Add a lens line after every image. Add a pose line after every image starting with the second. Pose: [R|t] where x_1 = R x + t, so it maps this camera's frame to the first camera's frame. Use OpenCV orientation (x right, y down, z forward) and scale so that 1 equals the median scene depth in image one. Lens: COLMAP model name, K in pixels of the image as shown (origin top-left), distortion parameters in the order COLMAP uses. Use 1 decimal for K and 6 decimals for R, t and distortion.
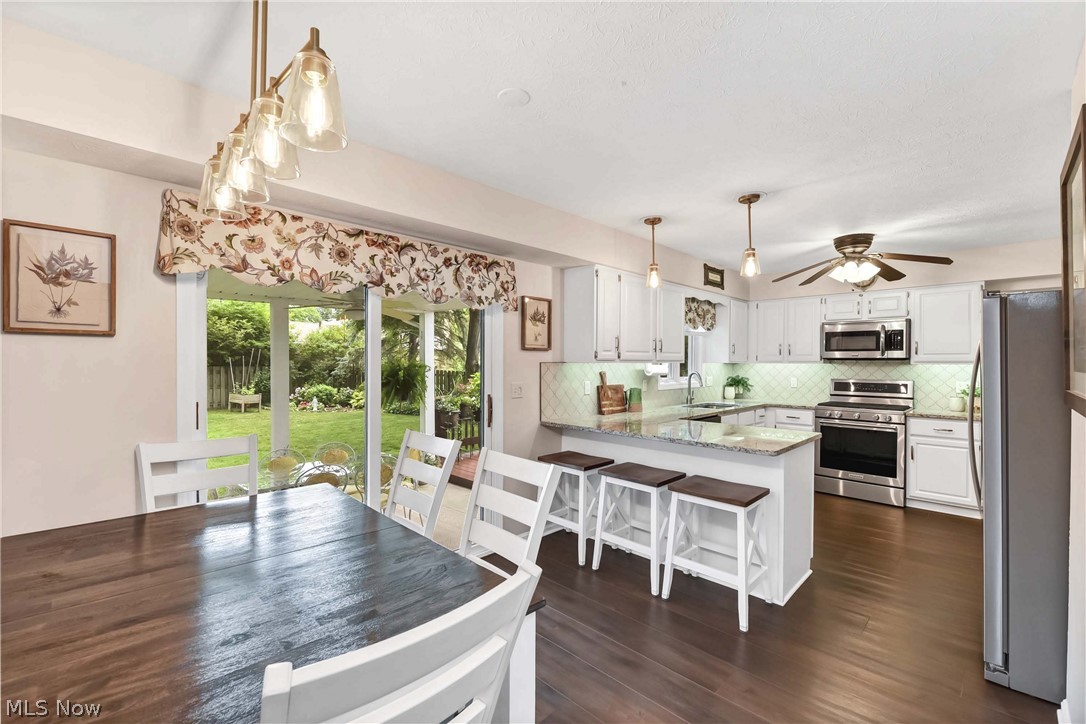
lens RADIAL K [[469.4, 0, 552.0], [0, 469.4, 363.3], [0, 0, 1]] dist [-0.004418, -0.000554]
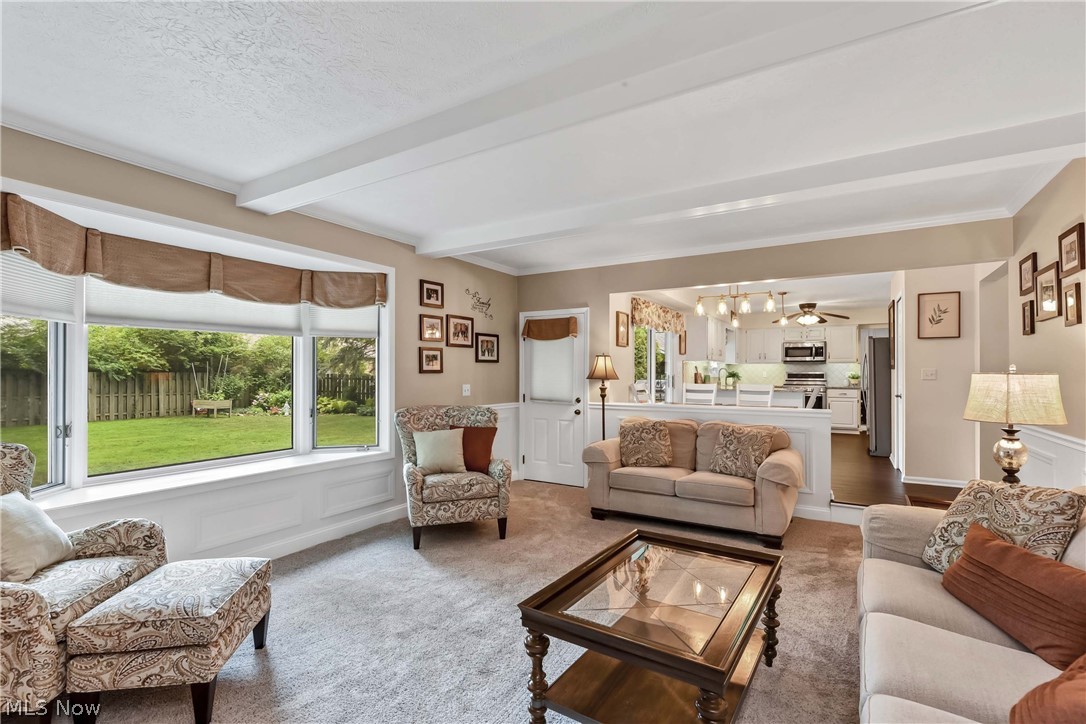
lens RADIAL K [[494.3, 0, 545.4], [0, 494.3, 366.0], [0, 0, 1]] dist [0.003276, 0.000337]
pose [[0.975610, 0.002793, 0.219493, -0.922042], [0.000502, 0.999888, -0.014955, 0.045842], [-0.219510, 0.014701, 0.975499, -0.850821]]
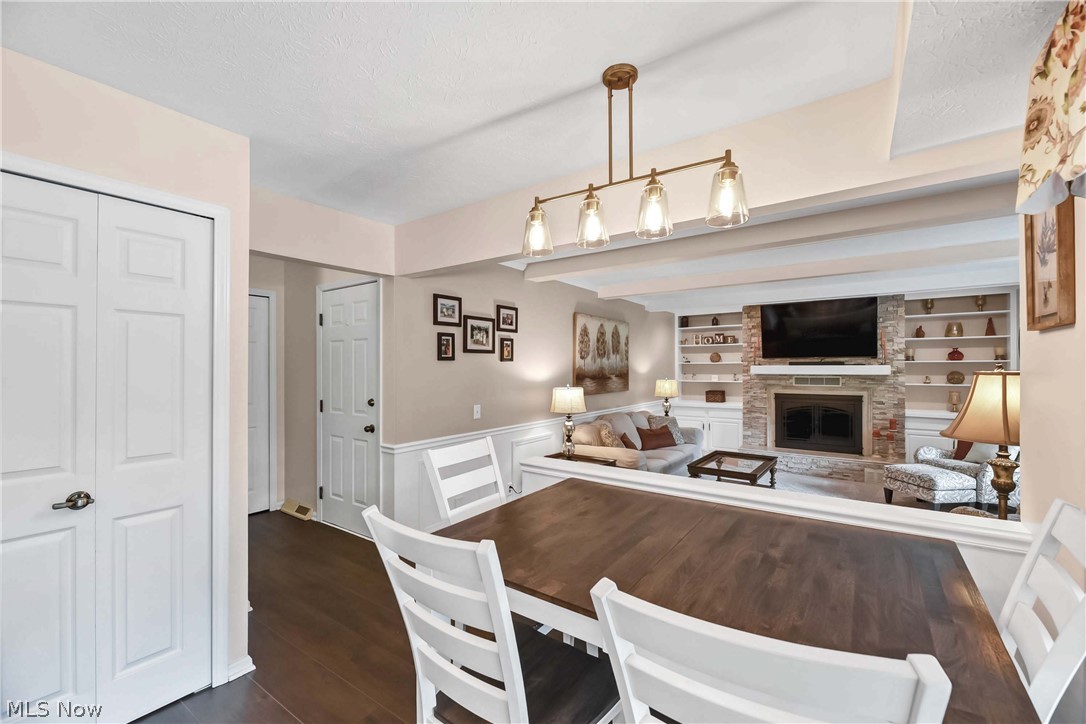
lens RADIAL K [[461.6, 0, 537.4], [0, 461.6, 366.6], [0, 0, 1]] dist [-0.001537, -0.002116]
pose [[-0.987858, 0.001945, -0.155346, -0.051123], [0.002283, 0.999995, -0.001996, -0.000580], [0.155342, -0.002327, -0.987858, 0.617189]]
